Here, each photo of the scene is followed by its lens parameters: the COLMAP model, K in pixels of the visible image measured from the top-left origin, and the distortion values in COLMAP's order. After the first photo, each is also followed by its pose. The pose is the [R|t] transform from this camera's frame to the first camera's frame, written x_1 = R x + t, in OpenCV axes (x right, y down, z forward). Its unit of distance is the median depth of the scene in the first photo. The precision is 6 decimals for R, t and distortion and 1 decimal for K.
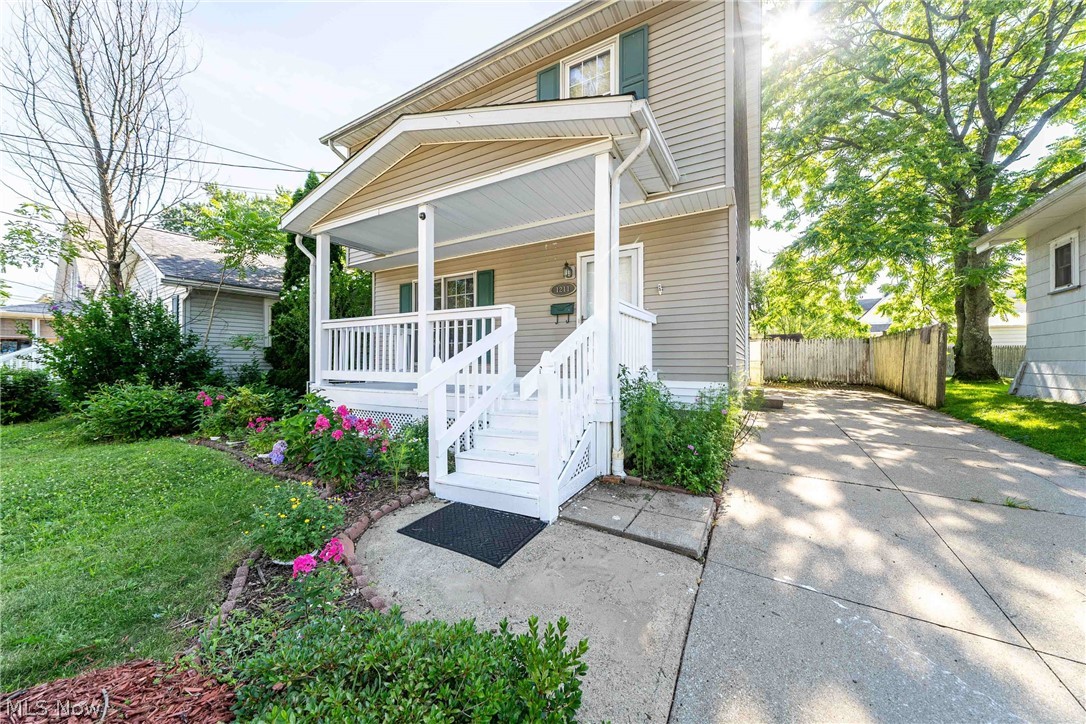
lens RADIAL K [[377.7, 0, 542.7], [0, 377.7, 364.5], [0, 0, 1]] dist [-0.019821, 0.000240]
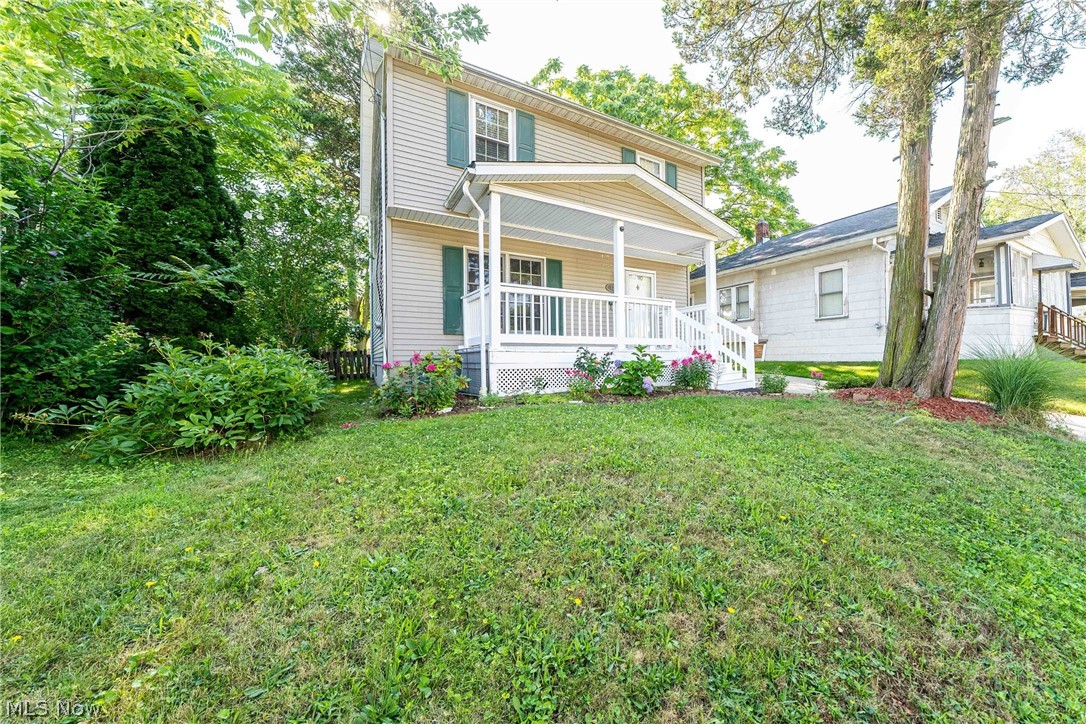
lens RADIAL K [[377.7, 0, 542.7], [0, 377.7, 364.5], [0, 0, 1]] dist [-0.019821, 0.000240]
pose [[0.519355, -0.037133, 0.853752, -1.390487], [0.005325, 0.999177, 0.040219, 0.053949], [-0.854542, -0.016341, 0.519125, 0.414261]]
